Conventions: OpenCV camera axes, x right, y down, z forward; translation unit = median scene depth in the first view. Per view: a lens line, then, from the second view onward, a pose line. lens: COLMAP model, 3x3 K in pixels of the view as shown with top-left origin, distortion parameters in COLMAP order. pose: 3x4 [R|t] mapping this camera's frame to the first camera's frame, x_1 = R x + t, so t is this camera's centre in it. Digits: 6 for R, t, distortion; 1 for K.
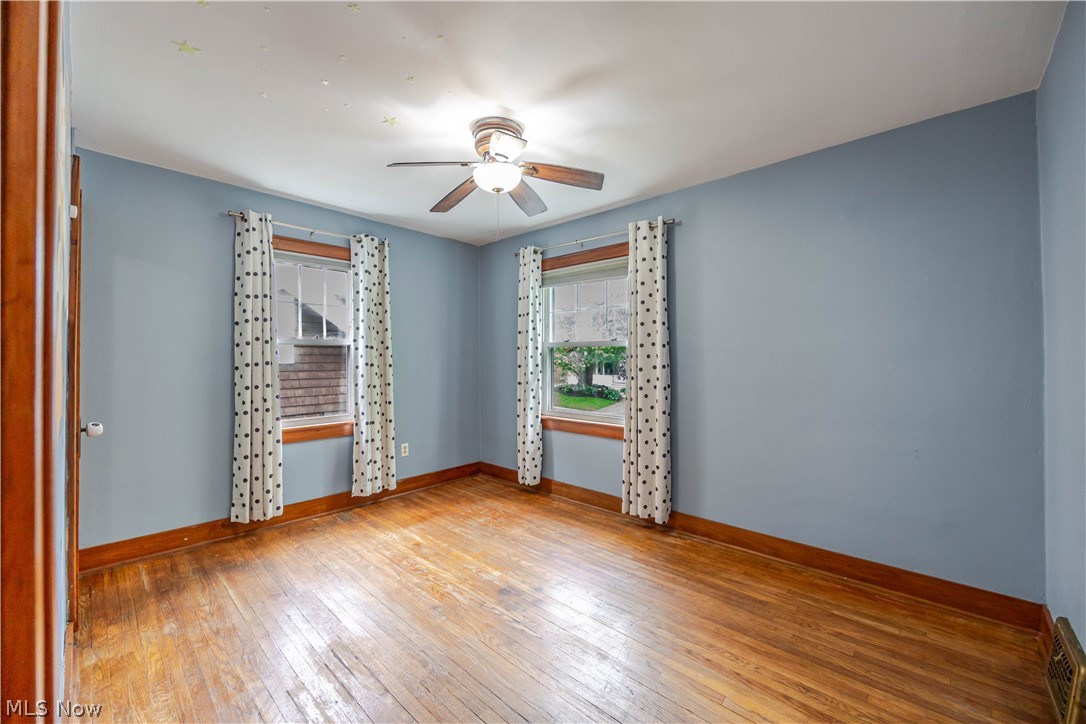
lens RADIAL K [[430.3, 0, 532.6], [0, 430.3, 356.5], [0, 0, 1]] dist [-0.000771, 0.000044]
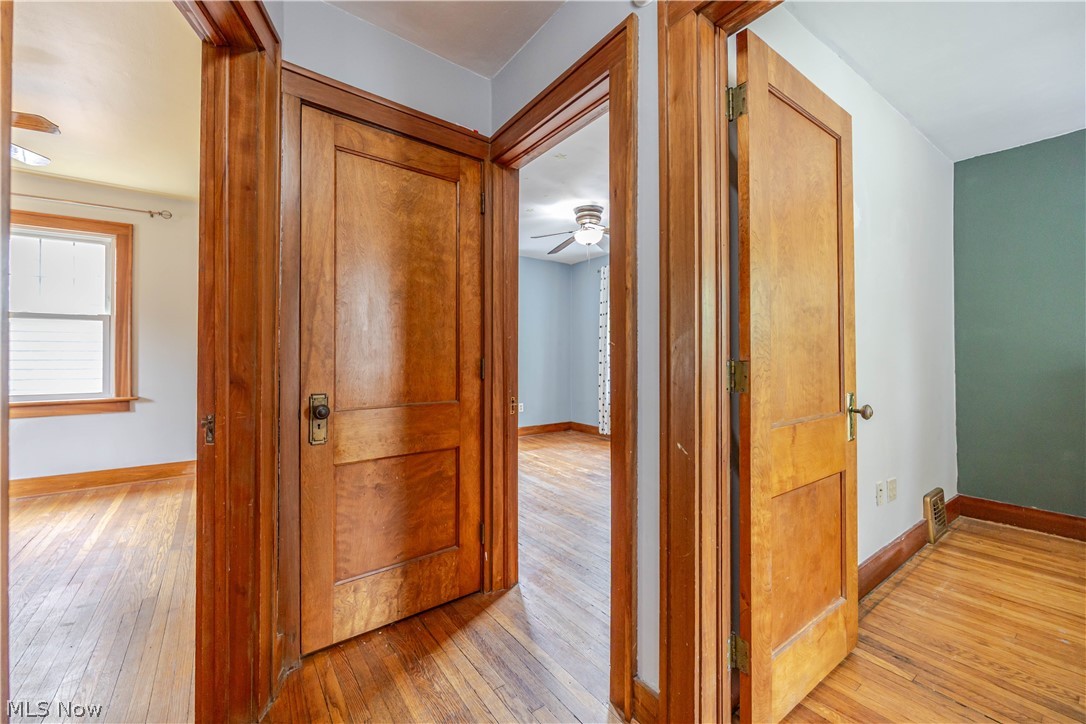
lens RADIAL K [[430.3, 0, 532.6], [0, 430.3, 356.5], [0, 0, 1]] dist [-0.000771, 0.000044]
pose [[0.982909, 0.005978, -0.183996, 0.012454], [-0.005918, 0.999982, 0.000874, 0.046296], [0.183998, 0.000230, 0.982927, -0.497954]]
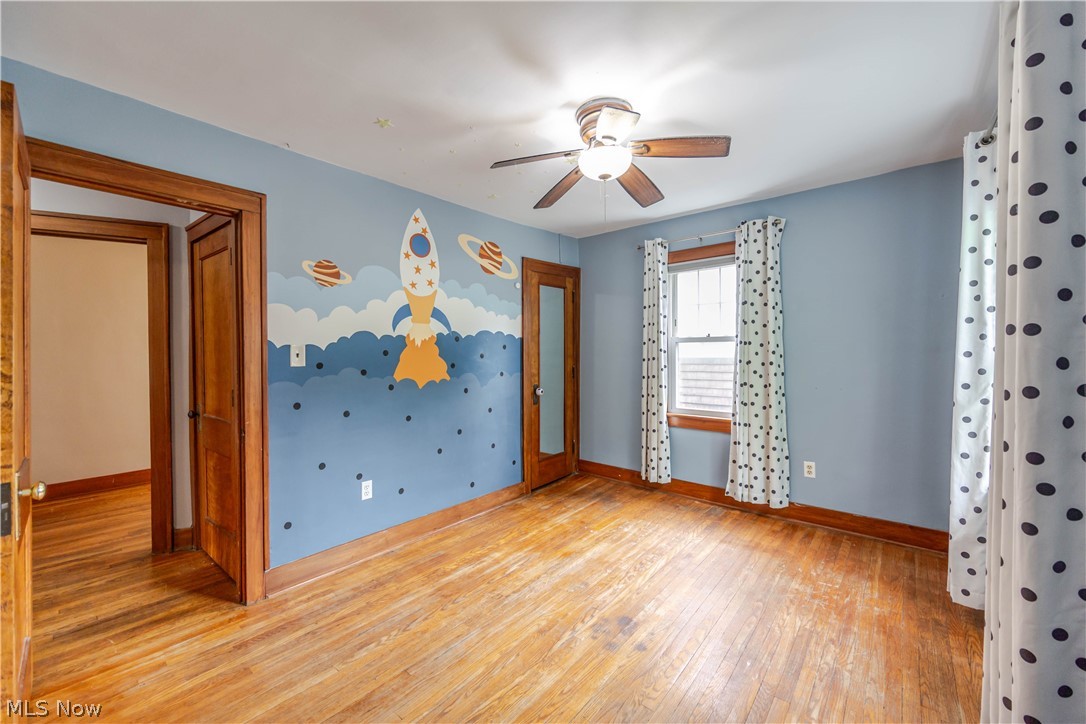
lens RADIAL K [[430.3, 0, 532.6], [0, 430.3, 356.5], [0, 0, 1]] dist [-0.000771, 0.000044]
pose [[0.032721, 0.013122, -0.999378, 0.546222], [0.012107, 0.999835, 0.013524, -0.010879], [0.999391, -0.012542, 0.032557, 0.528102]]
